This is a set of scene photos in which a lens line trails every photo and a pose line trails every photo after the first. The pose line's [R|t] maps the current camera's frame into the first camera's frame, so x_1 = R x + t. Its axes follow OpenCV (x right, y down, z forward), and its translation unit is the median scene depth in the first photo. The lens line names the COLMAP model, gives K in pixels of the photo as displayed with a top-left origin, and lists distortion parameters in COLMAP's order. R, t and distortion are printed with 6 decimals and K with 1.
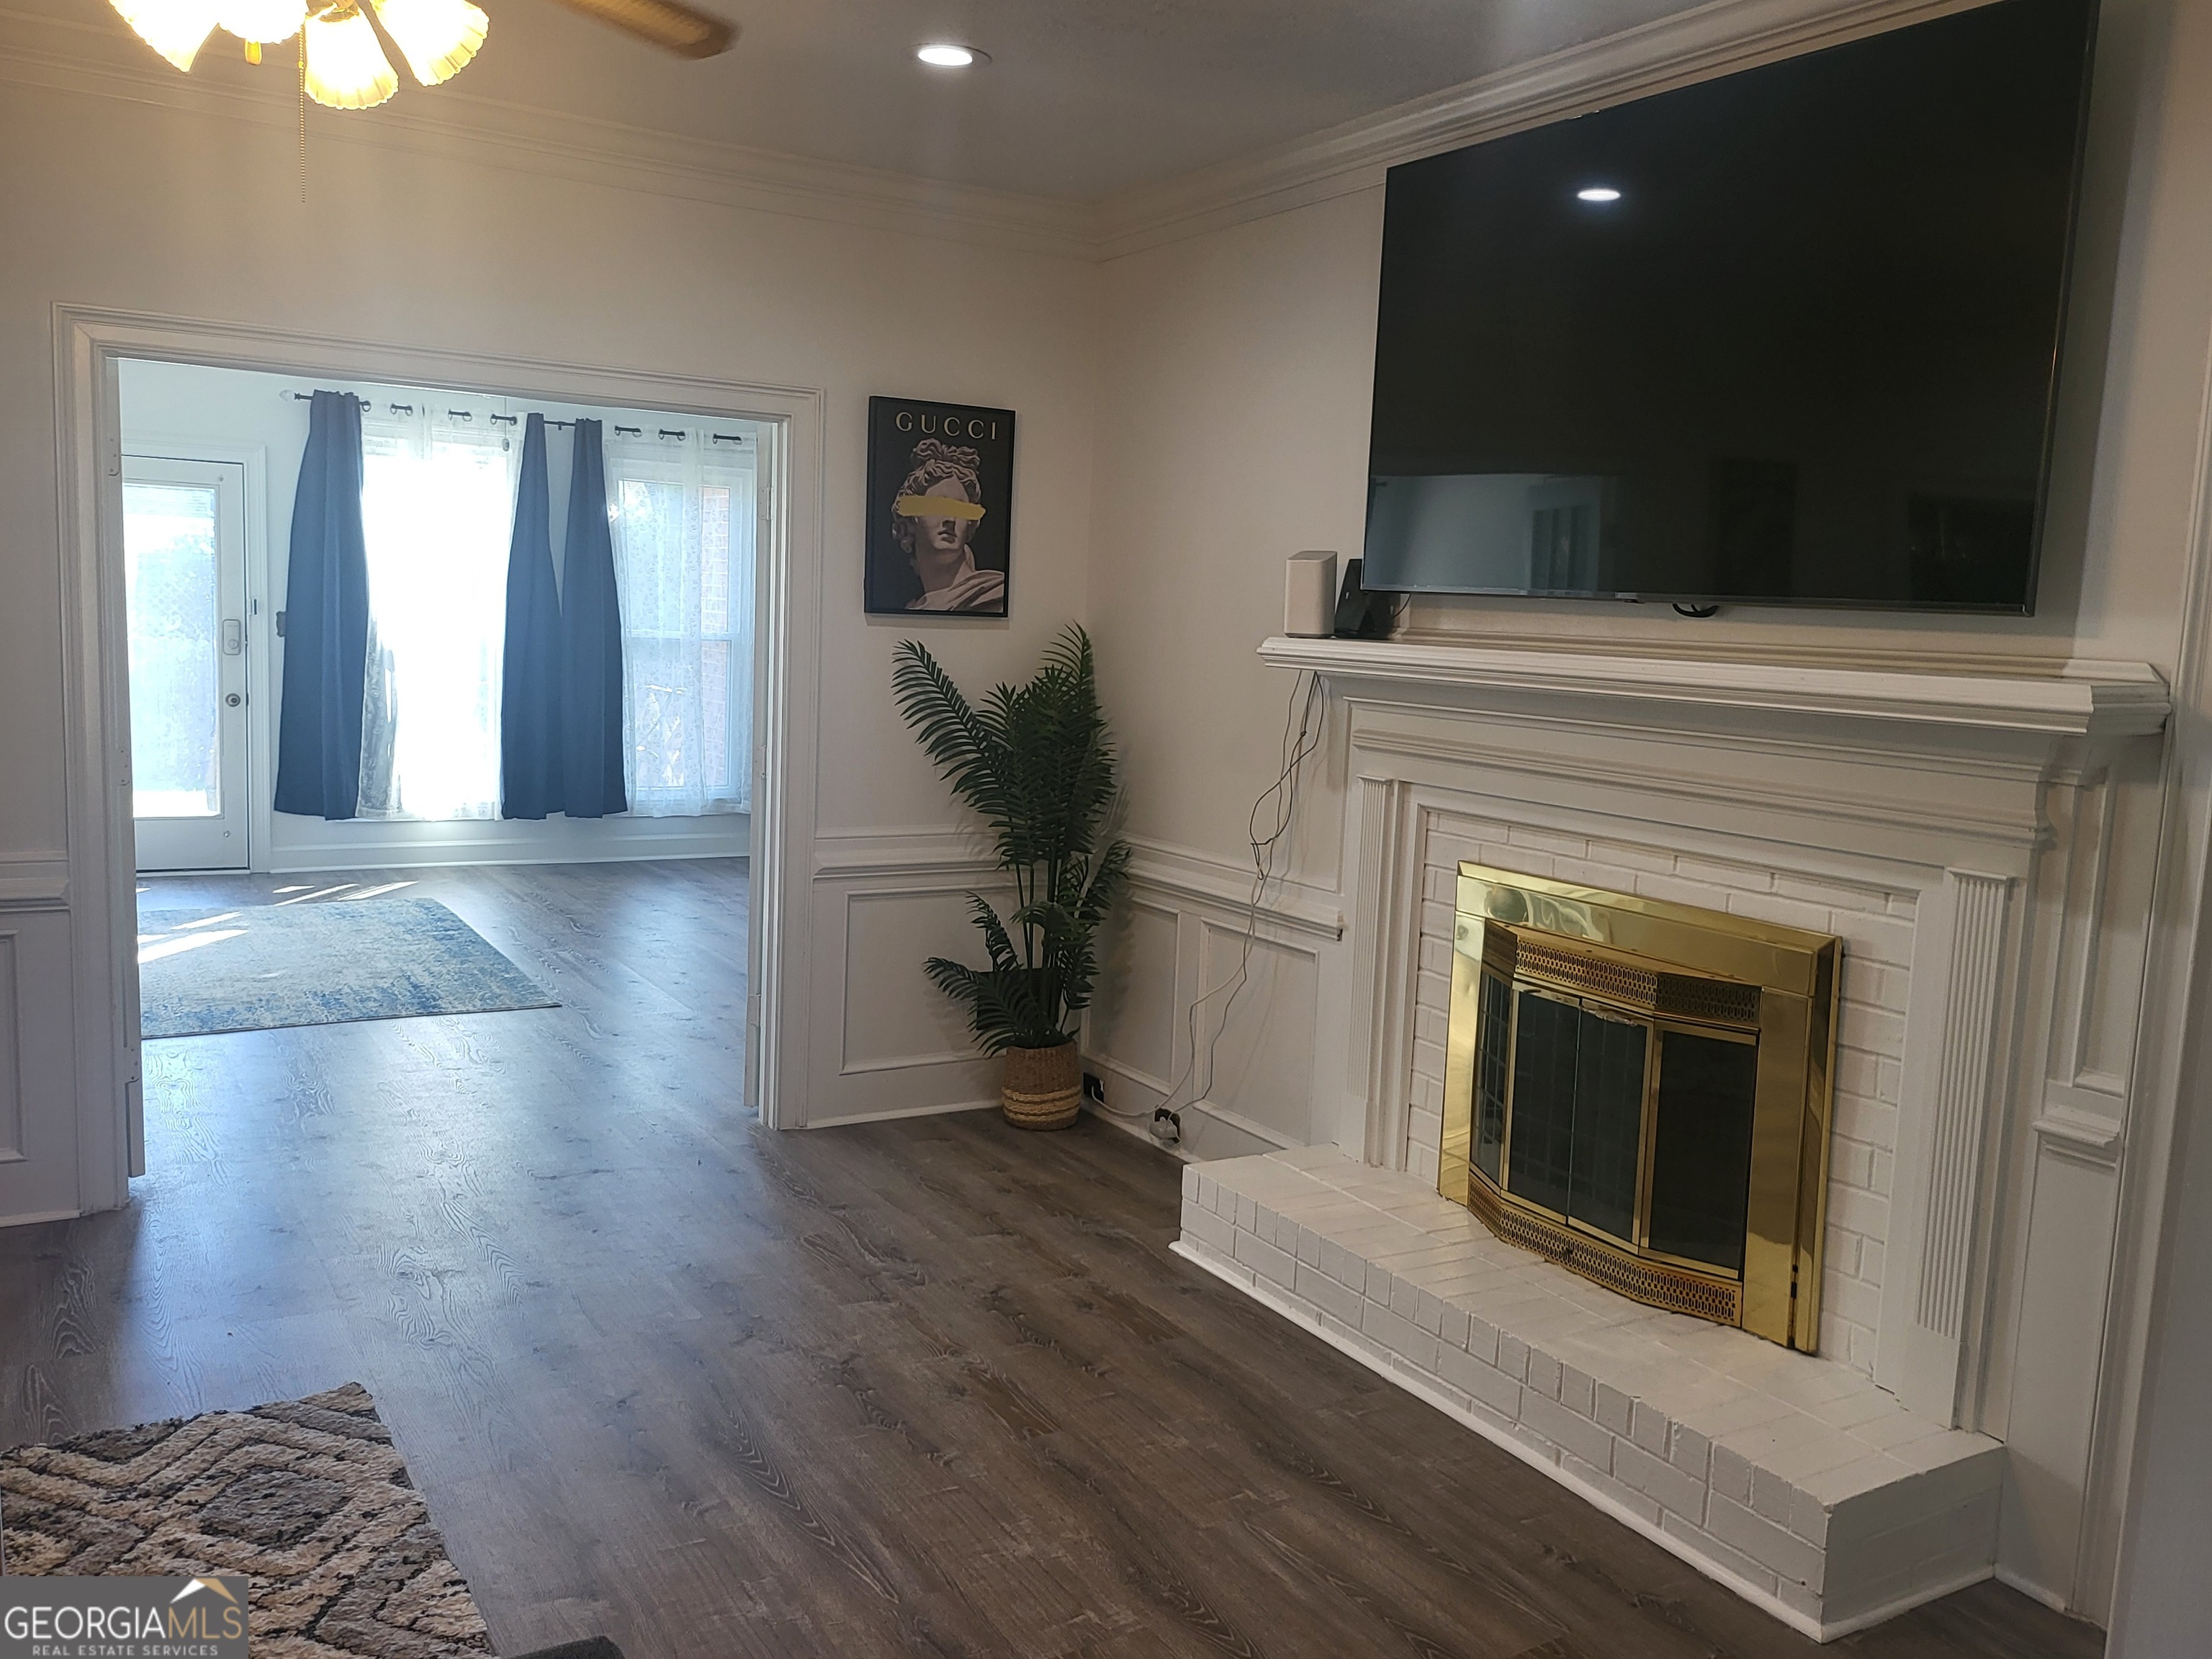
lens RADIAL K [[1816.6, 0, 1143.1], [0, 1816.6, 832.2], [0, 0, 1]] dist [0.073834, -0.089931]
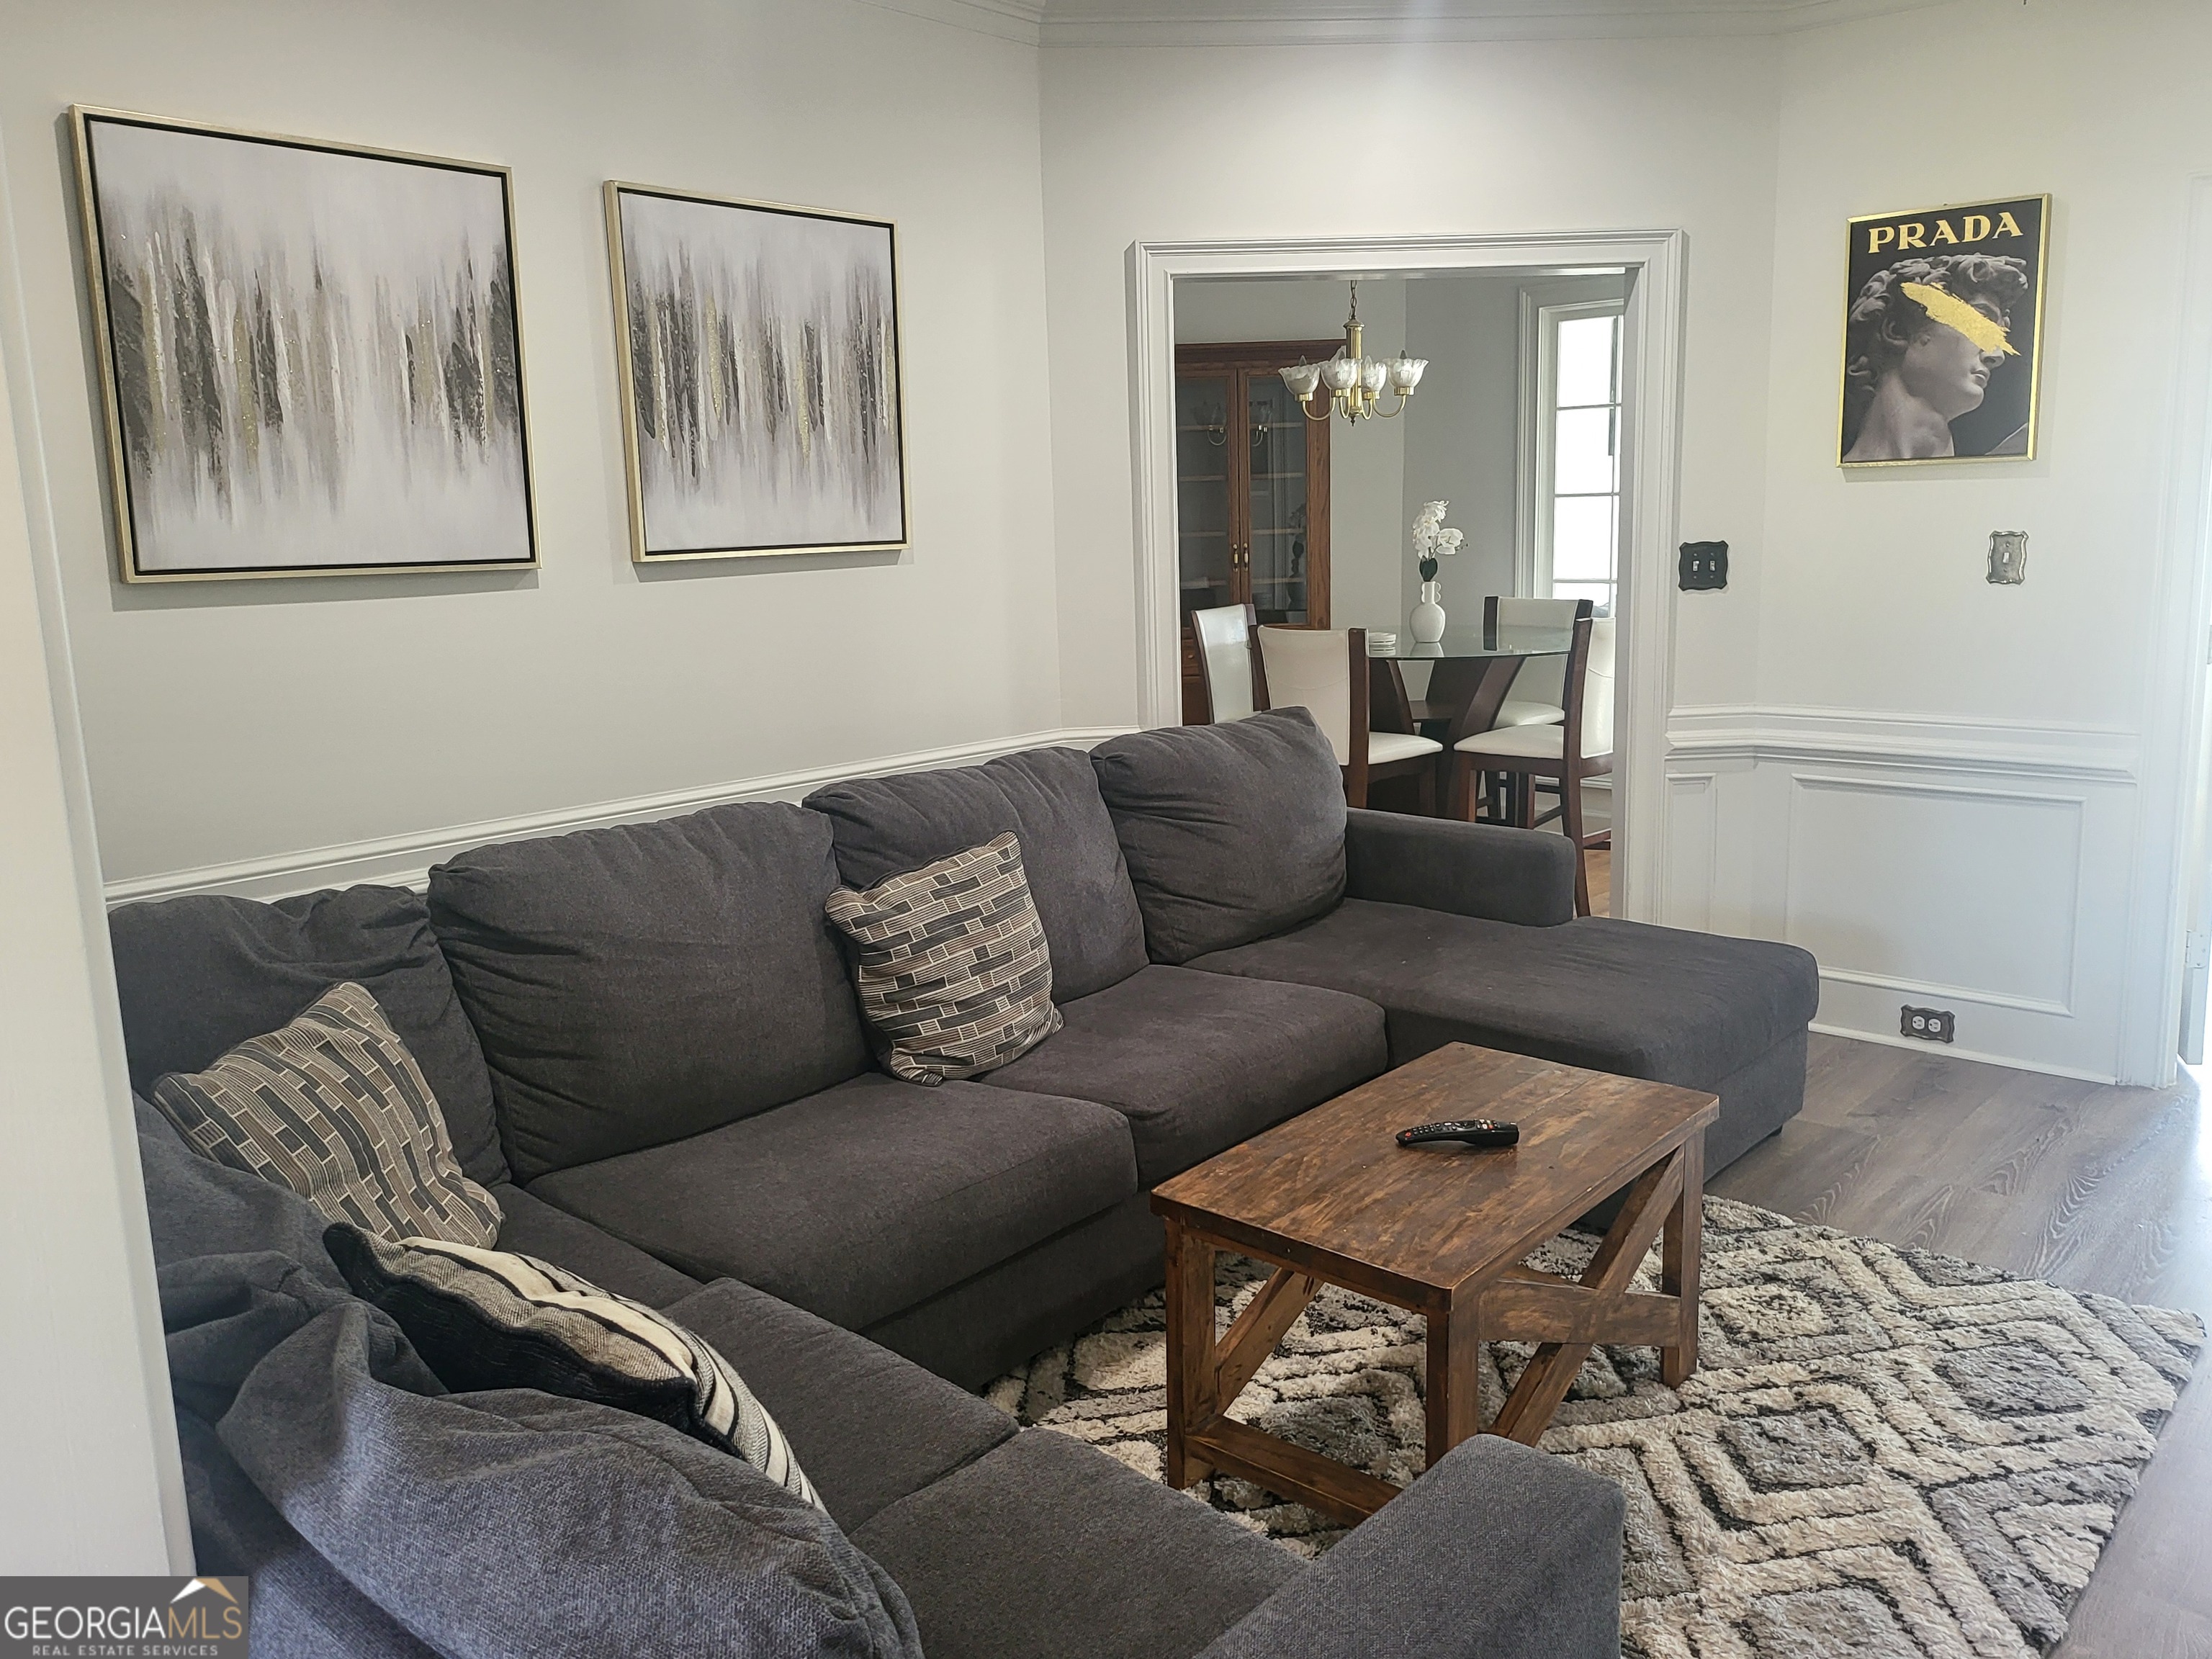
lens RADIAL K [[1730.6, 0, 1105.5], [0, 1730.6, 811.8], [0, 0, 1]] dist [0.072021, -0.082961]
pose [[0.274510, 0.115345, -0.954641, 0.156220], [-0.080008, 0.992077, 0.096861, 0.008123], [0.958250, 0.049790, 0.281564, 0.158925]]
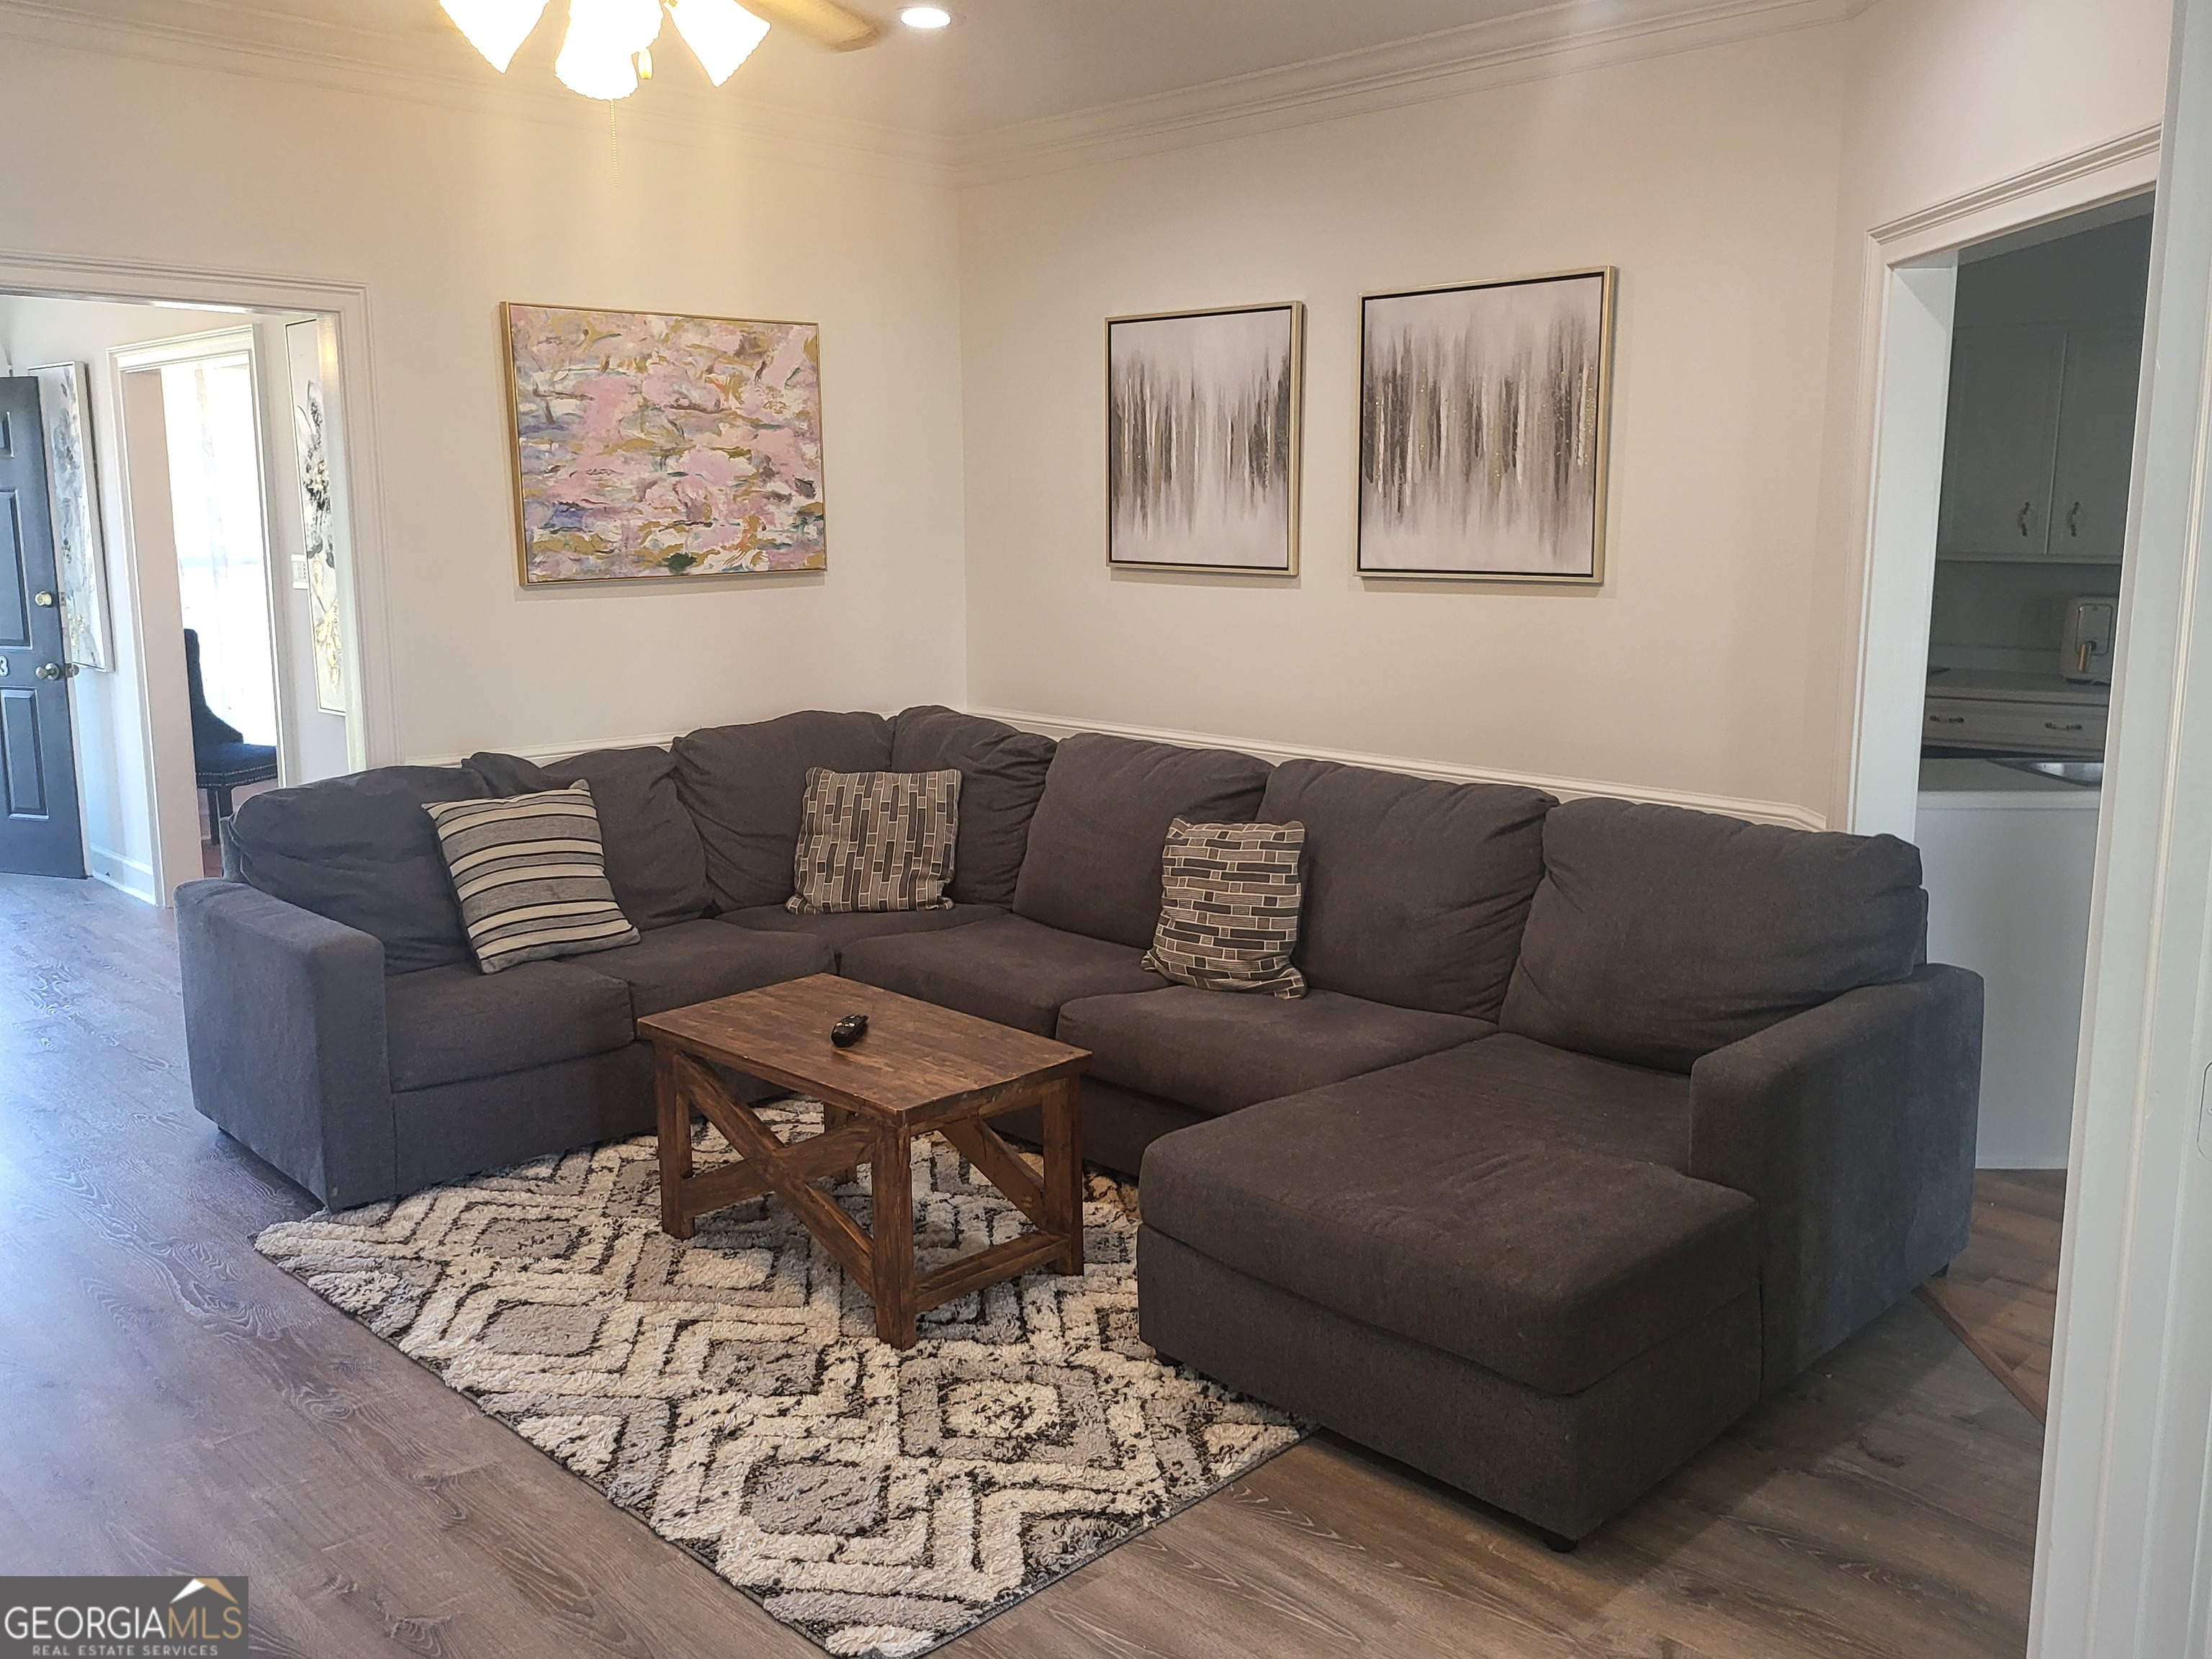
lens RADIAL K [[1730.6, 0, 1077.7], [0, 1730.6, 808.4], [0, 0, 1]] dist [0.072021, -0.082961]
pose [[-0.974239, -0.011509, -0.225225, -0.244377], [-0.075368, 0.957890, 0.277067, -0.143113], [0.212552, 0.286904, -0.934081, 1.086980]]
